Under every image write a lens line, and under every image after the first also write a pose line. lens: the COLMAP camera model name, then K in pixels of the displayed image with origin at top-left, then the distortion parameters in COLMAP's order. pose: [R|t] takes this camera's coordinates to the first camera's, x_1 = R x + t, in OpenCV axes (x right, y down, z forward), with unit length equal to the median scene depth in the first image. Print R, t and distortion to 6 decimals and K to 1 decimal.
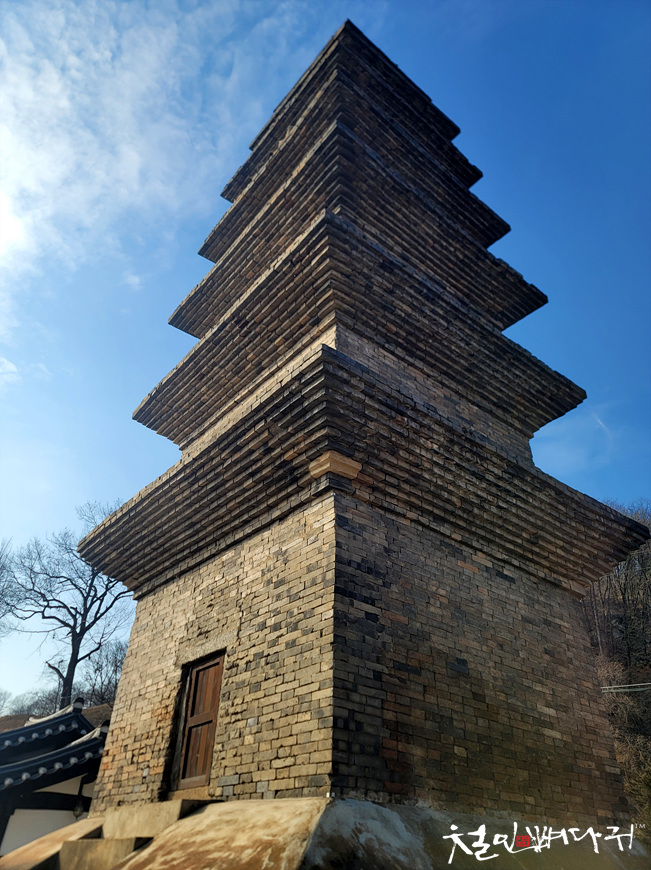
lens RADIAL K [[624.4, 0, 325.5], [0, 624.4, 435.0], [0, 0, 1]] dist [0.106356, -0.097080]
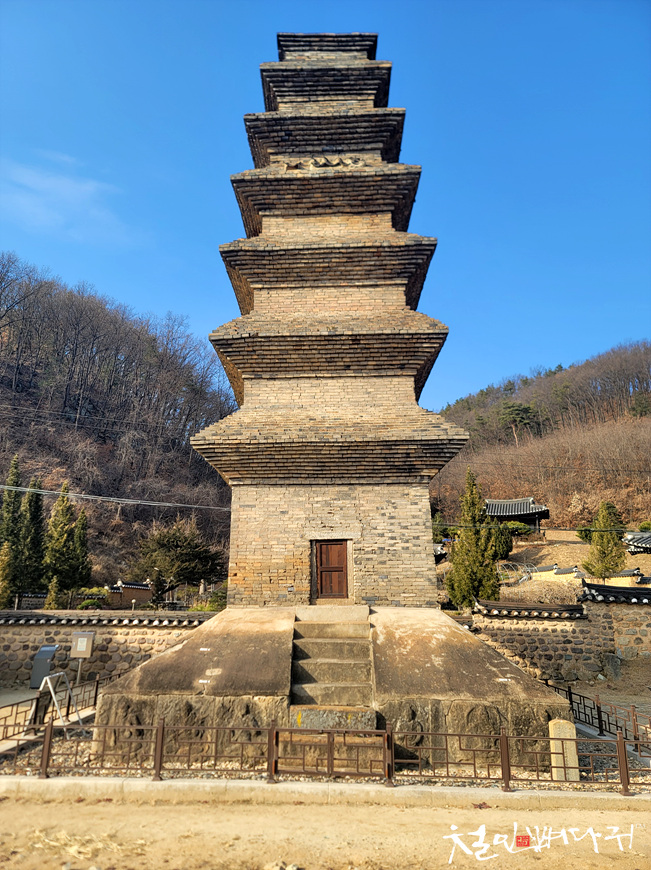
lens RADIAL K [[622.6, 0, 314.2], [0, 622.6, 439.6], [0, 0, 1]] dist [0.069668, -0.001989]
pose [[0.666392, 0.143289, 0.731703, -1.838370], [-0.402985, 0.894890, 0.191769, -0.300865], [-0.627315, -0.422659, 0.654091, -0.108425]]
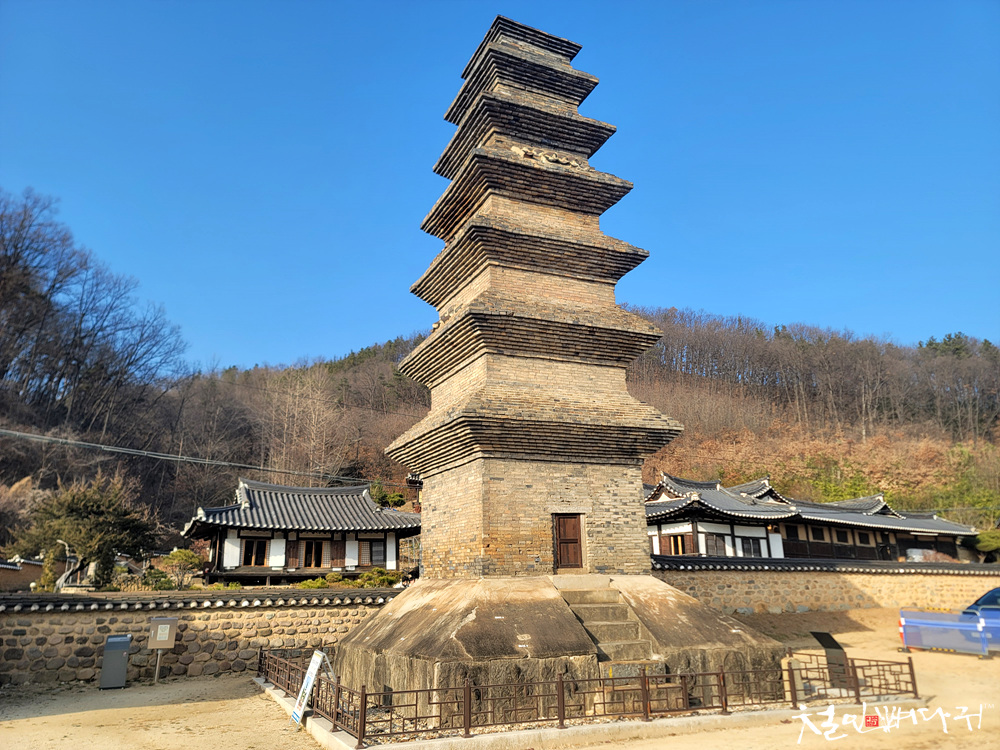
lens RADIAL K [[717.7, 0, 500.0], [0, 717.7, 375.0], [0, 0, 1]] dist [0.106356, -0.097080]
pose [[0.263184, 0.209815, 0.941654, -2.873812], [-0.528537, 0.847910, -0.041206, 0.194544], [-0.807083, -0.486854, 0.334052, 0.658287]]
